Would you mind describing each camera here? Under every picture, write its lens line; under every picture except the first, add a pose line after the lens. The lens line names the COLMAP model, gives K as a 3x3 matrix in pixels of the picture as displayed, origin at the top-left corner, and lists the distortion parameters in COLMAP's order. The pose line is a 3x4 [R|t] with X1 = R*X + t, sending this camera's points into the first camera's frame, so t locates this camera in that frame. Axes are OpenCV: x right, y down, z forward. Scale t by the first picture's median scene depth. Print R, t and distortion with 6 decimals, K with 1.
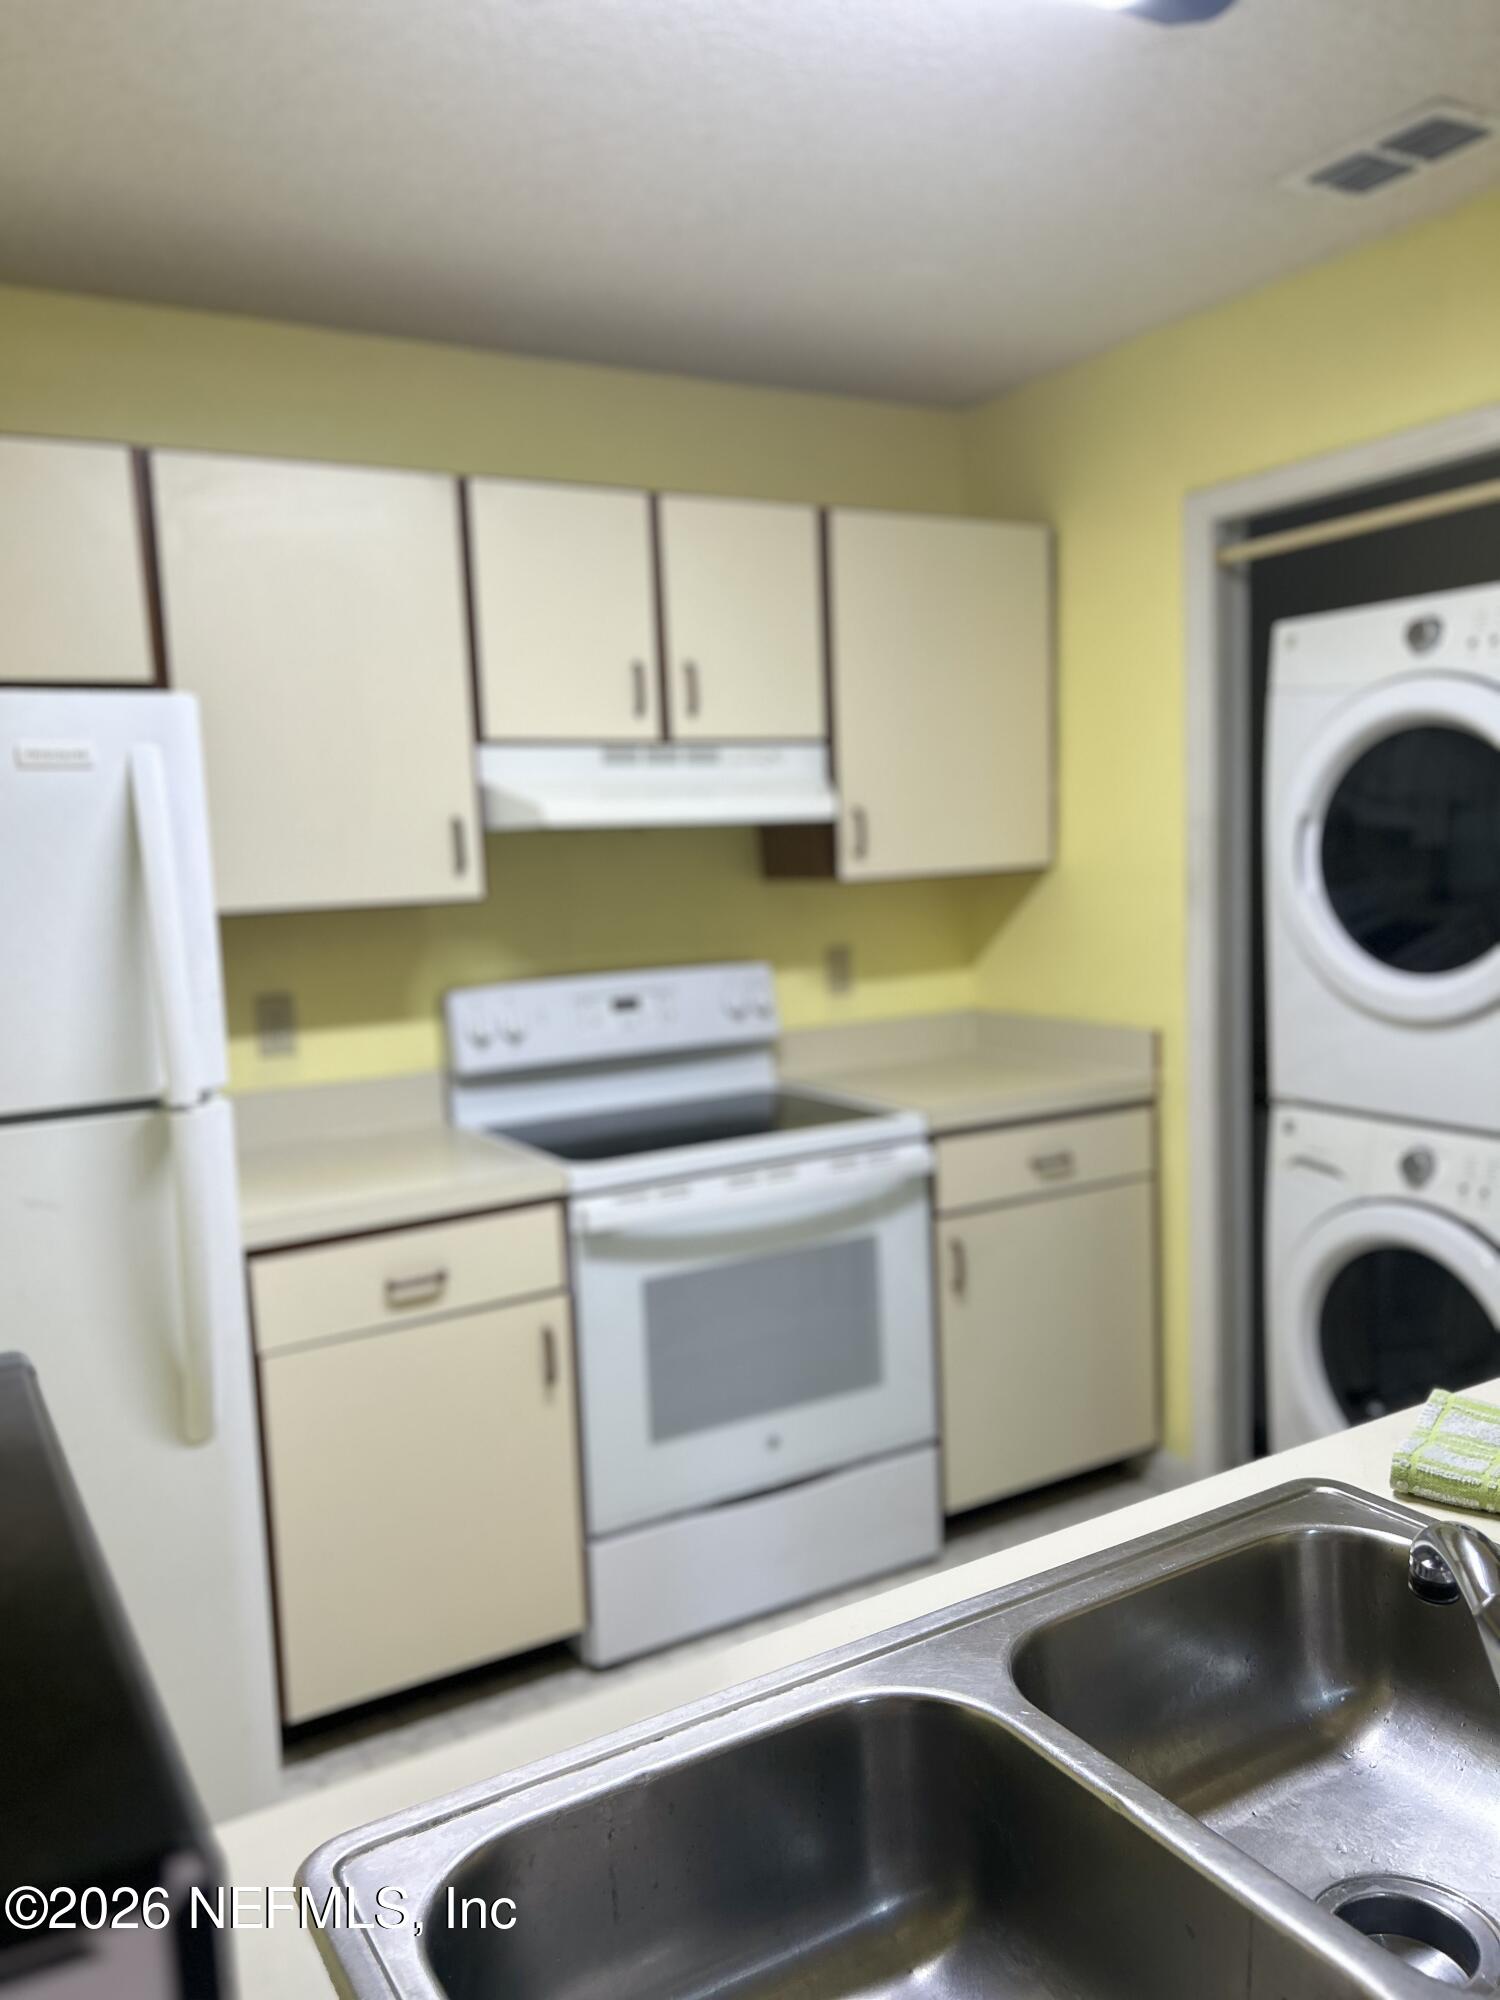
lens RADIAL K [[1533.0, 0, 765.0], [0, 1533.0, 1002.5], [0, 0, 1]] dist [0.026123, -0.032116]
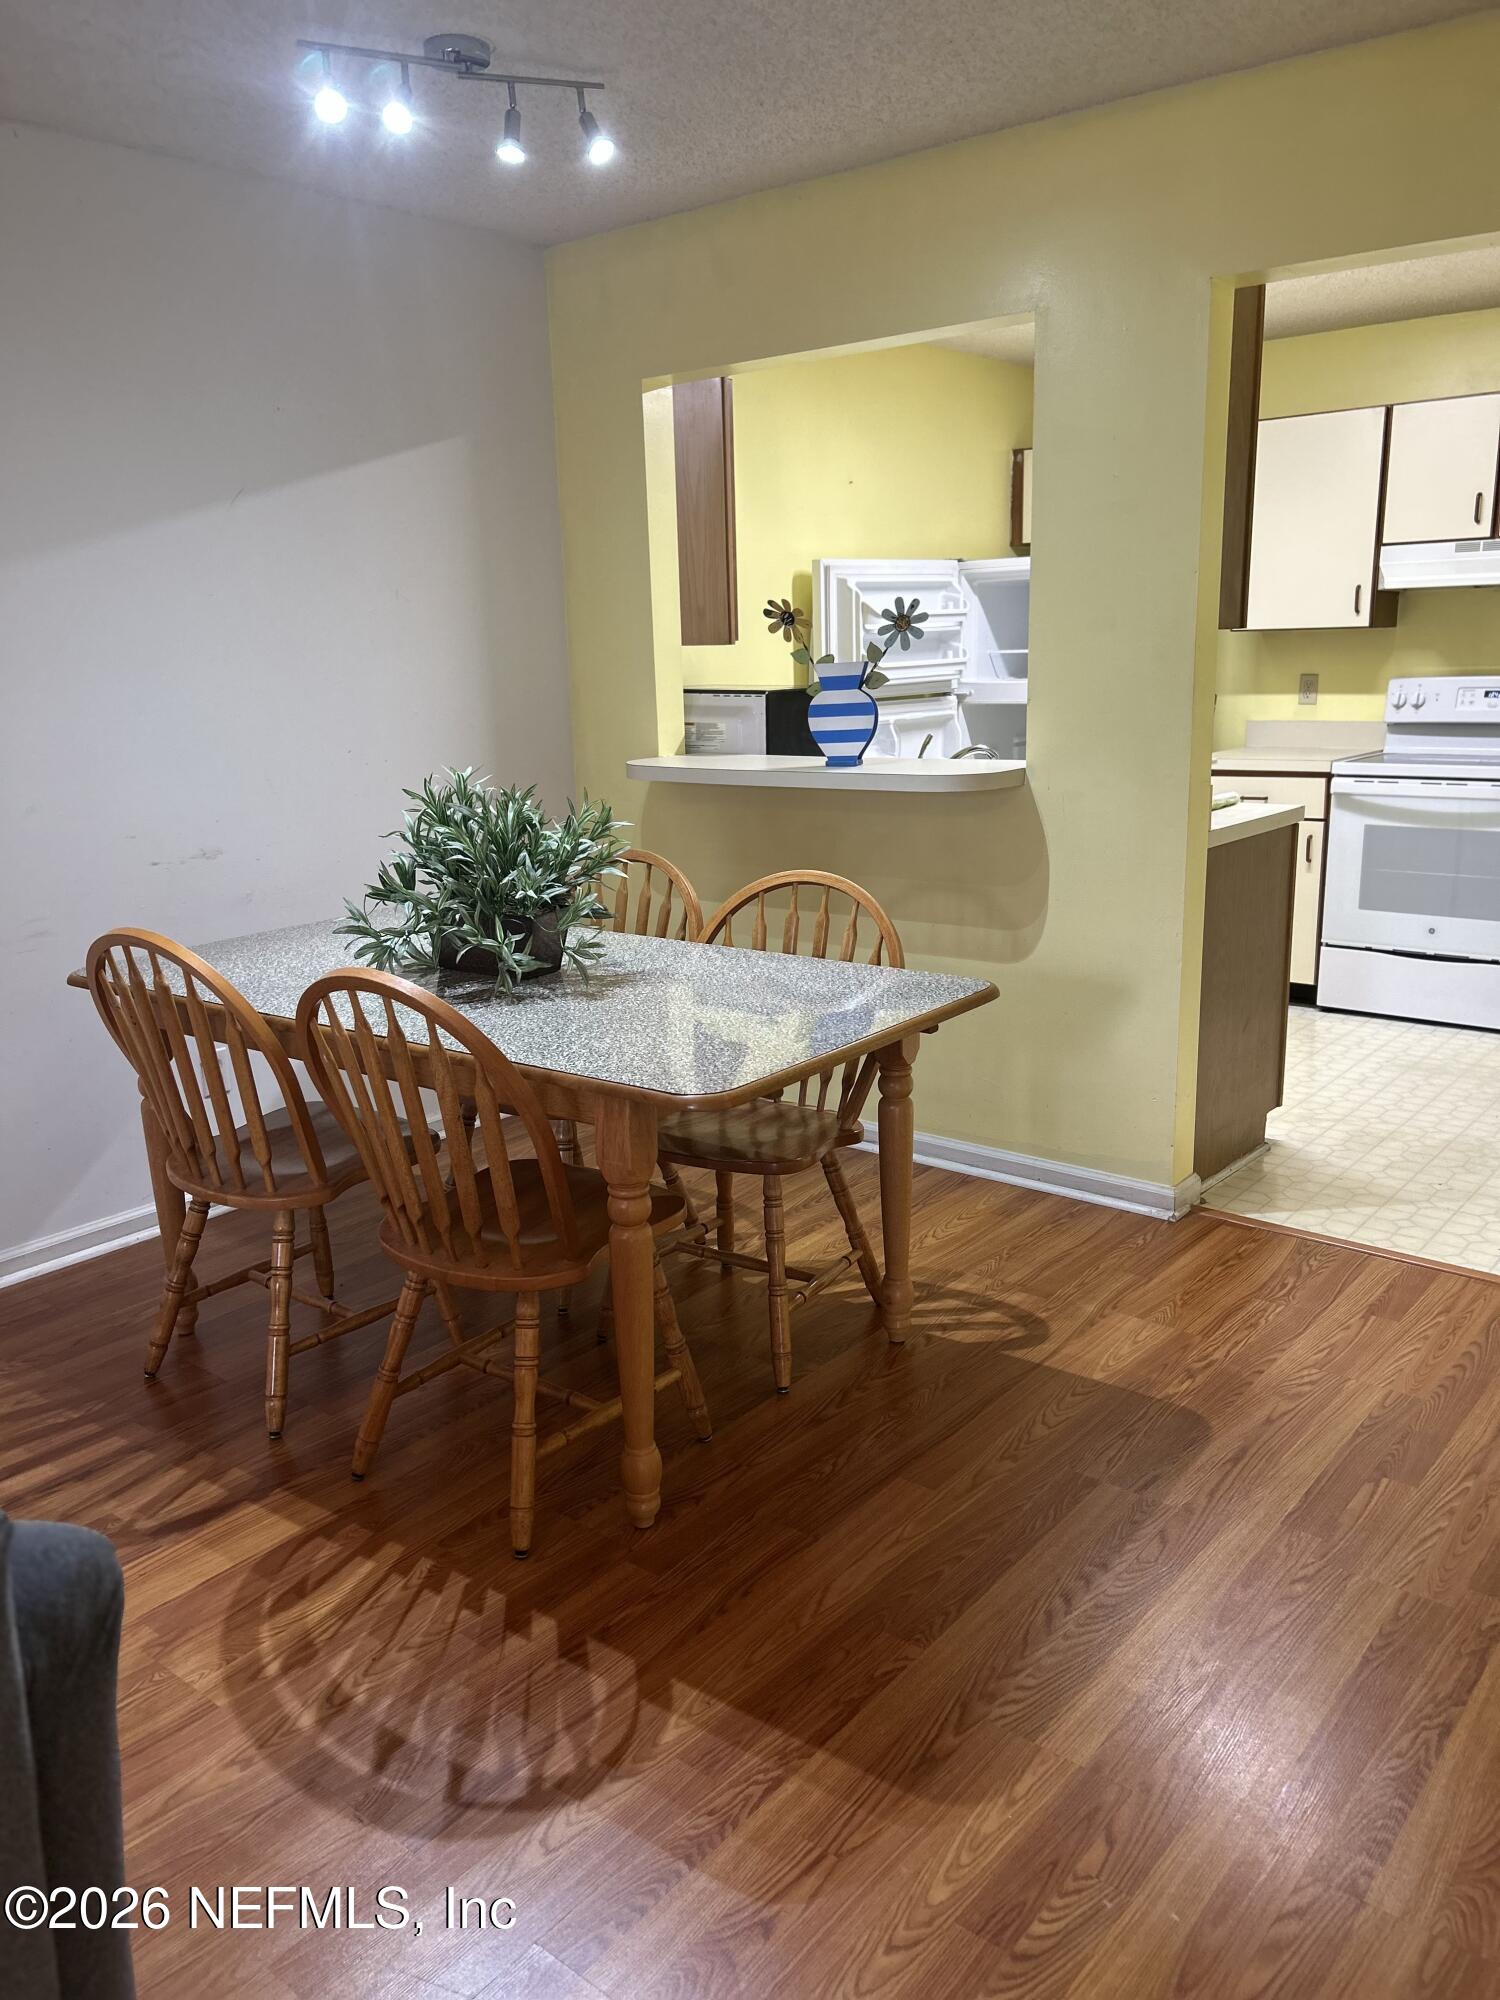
lens RADIAL K [[1533.0, 0, 765.0], [0, 1533.0, 1002.5], [0, 0, 1]] dist [0.026123, -0.032116]
pose [[0.336816, 0.253047, -0.906930, 1.478824], [-0.088524, 0.967454, 0.237058, -0.001424], [0.937400, 0.000440, 0.348255, -0.416965]]
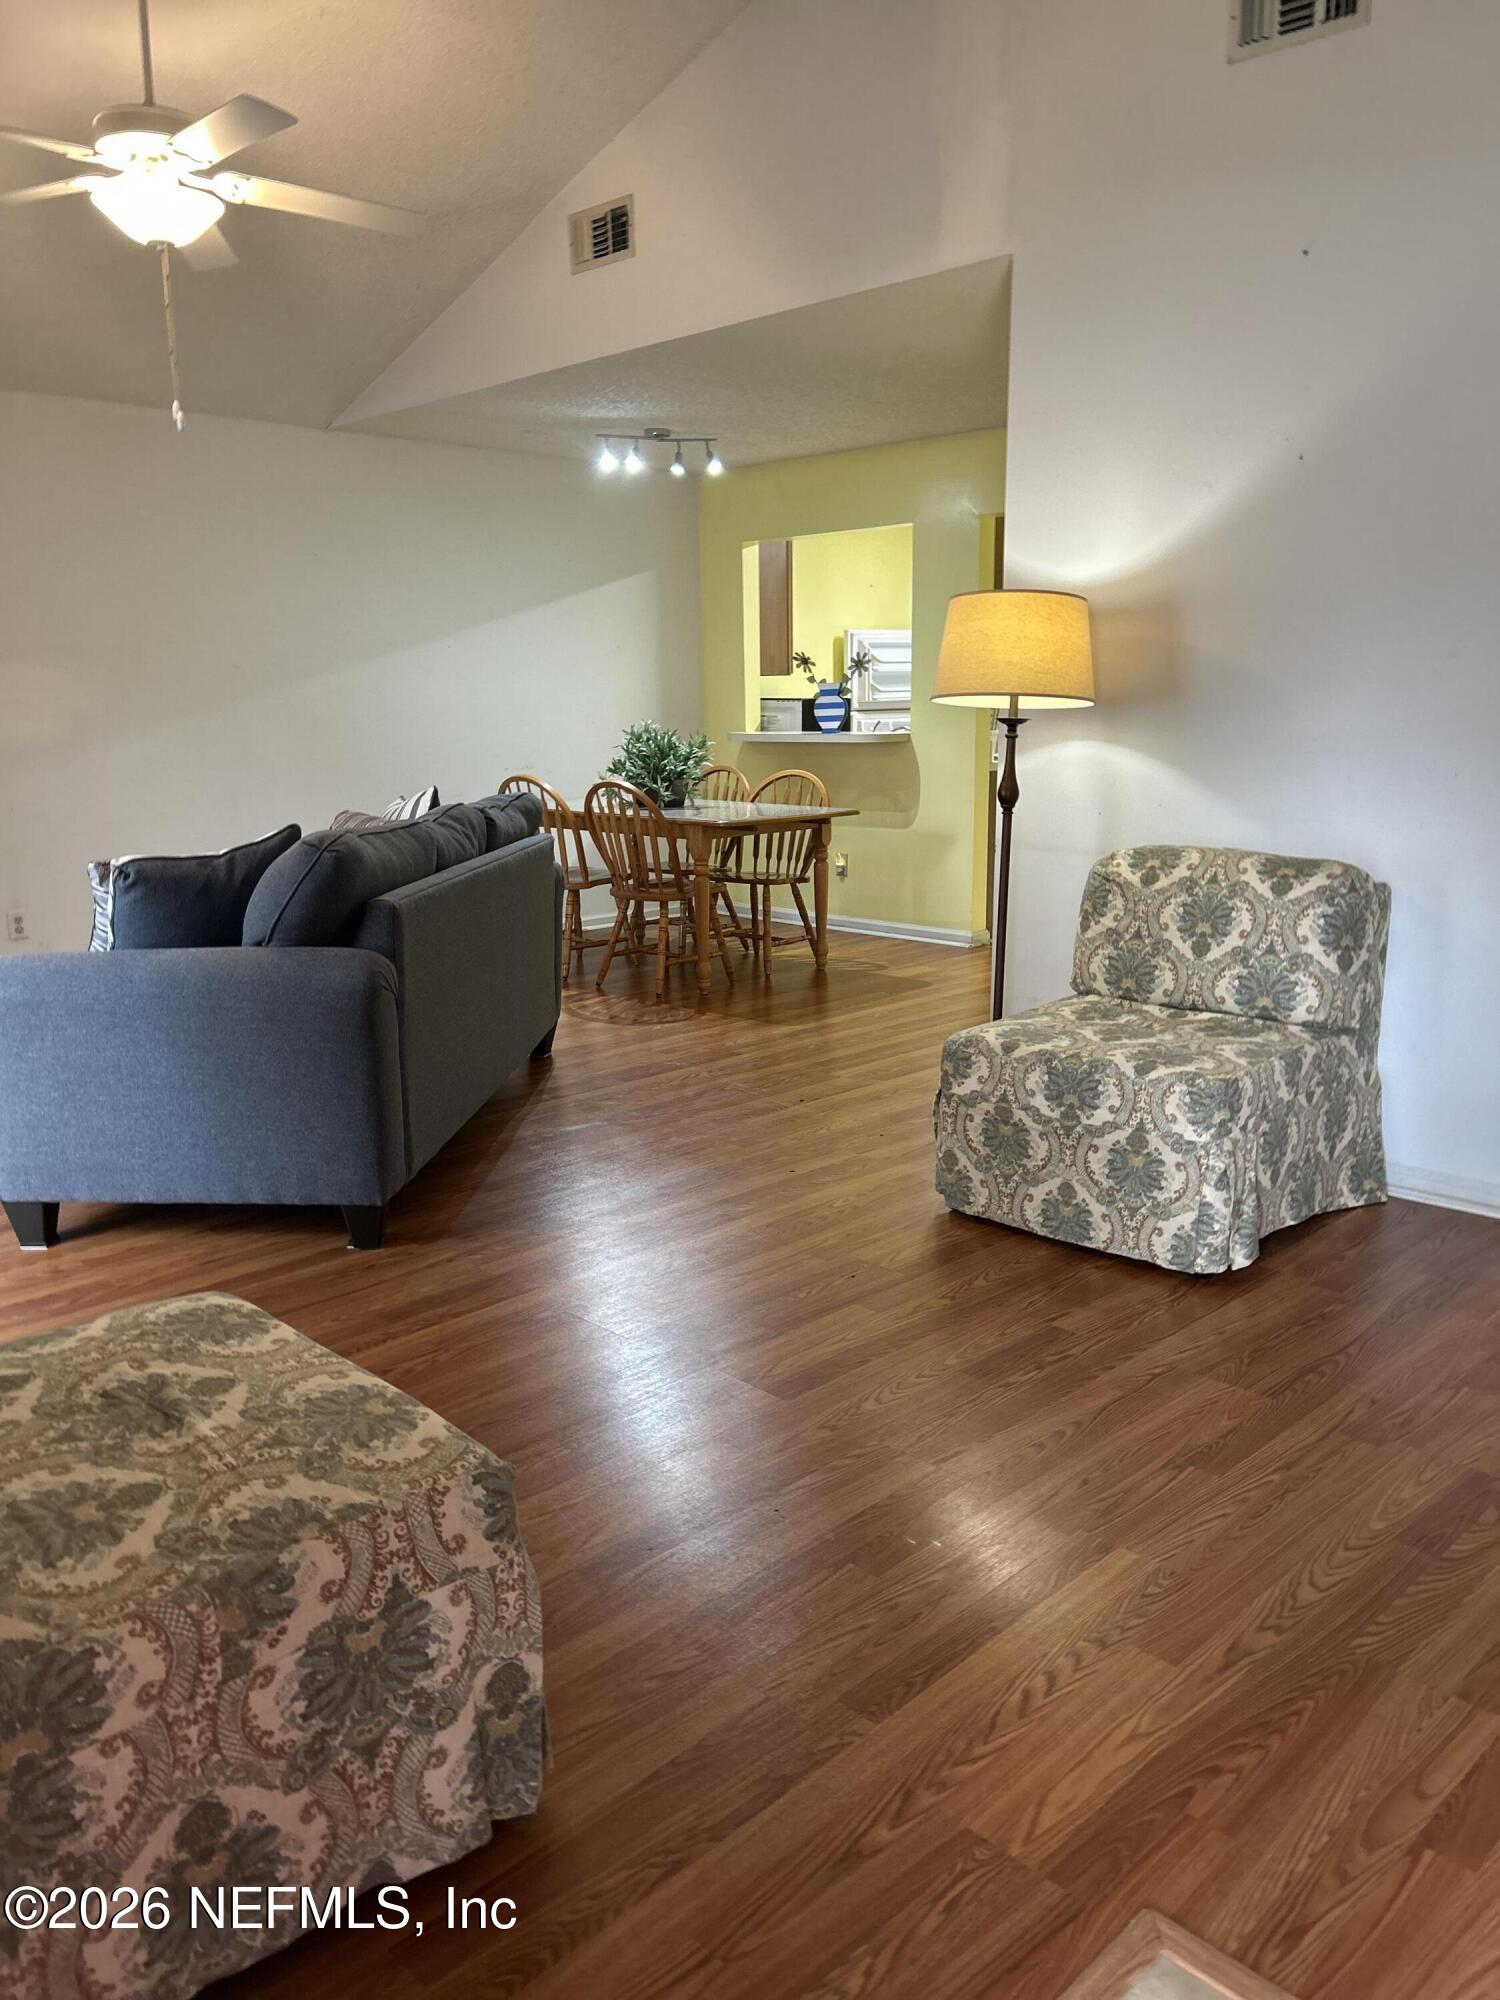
lens RADIAL K [[1533.0, 0, 765.0], [0, 1533.0, 1002.5], [0, 0, 1]] dist [0.026123, -0.032116]
pose [[0.225916, 0.235139, -0.945342, 4.144312], [-0.099512, 0.970925, 0.217722, -0.012897], [0.969051, 0.044886, 0.242747, -0.837347]]
